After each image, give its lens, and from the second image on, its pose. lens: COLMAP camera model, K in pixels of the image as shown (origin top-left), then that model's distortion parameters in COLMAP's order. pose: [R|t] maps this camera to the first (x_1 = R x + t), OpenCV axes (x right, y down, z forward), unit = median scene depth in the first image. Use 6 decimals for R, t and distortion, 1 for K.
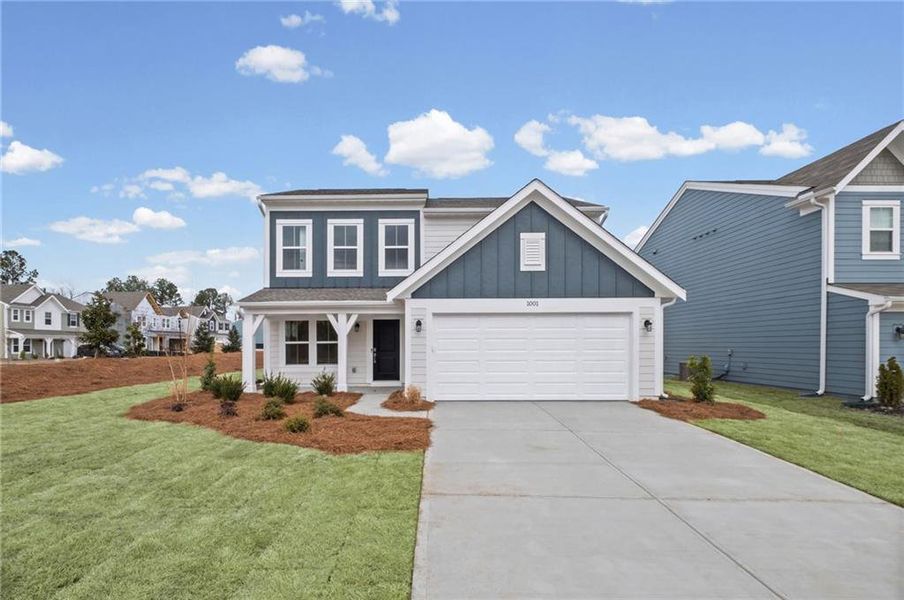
lens RADIAL K [[424.3, 0, 450.9], [0, 424.3, 345.5], [0, 0, 1]] dist [-0.000266, 0.000078]
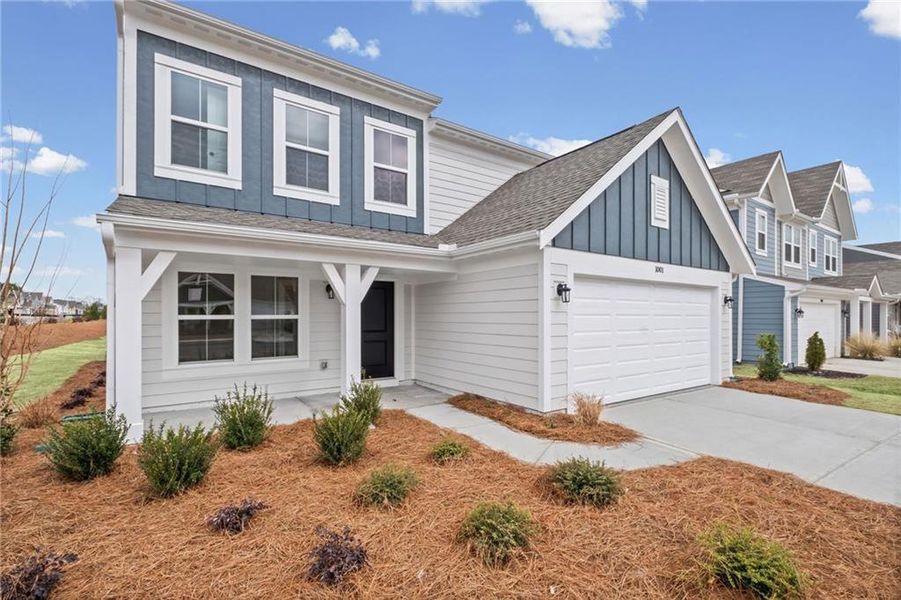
lens RADIAL K [[400.8, 0, 452.2], [0, 400.8, 314.7], [0, 0, 1]] dist [0.005651, 0.000114]
pose [[0.826137, 0.008829, 0.563400, -0.496010], [-0.005464, 0.999956, -0.007659, -0.009670], [-0.563443, 0.003249, 0.826149, 0.576532]]
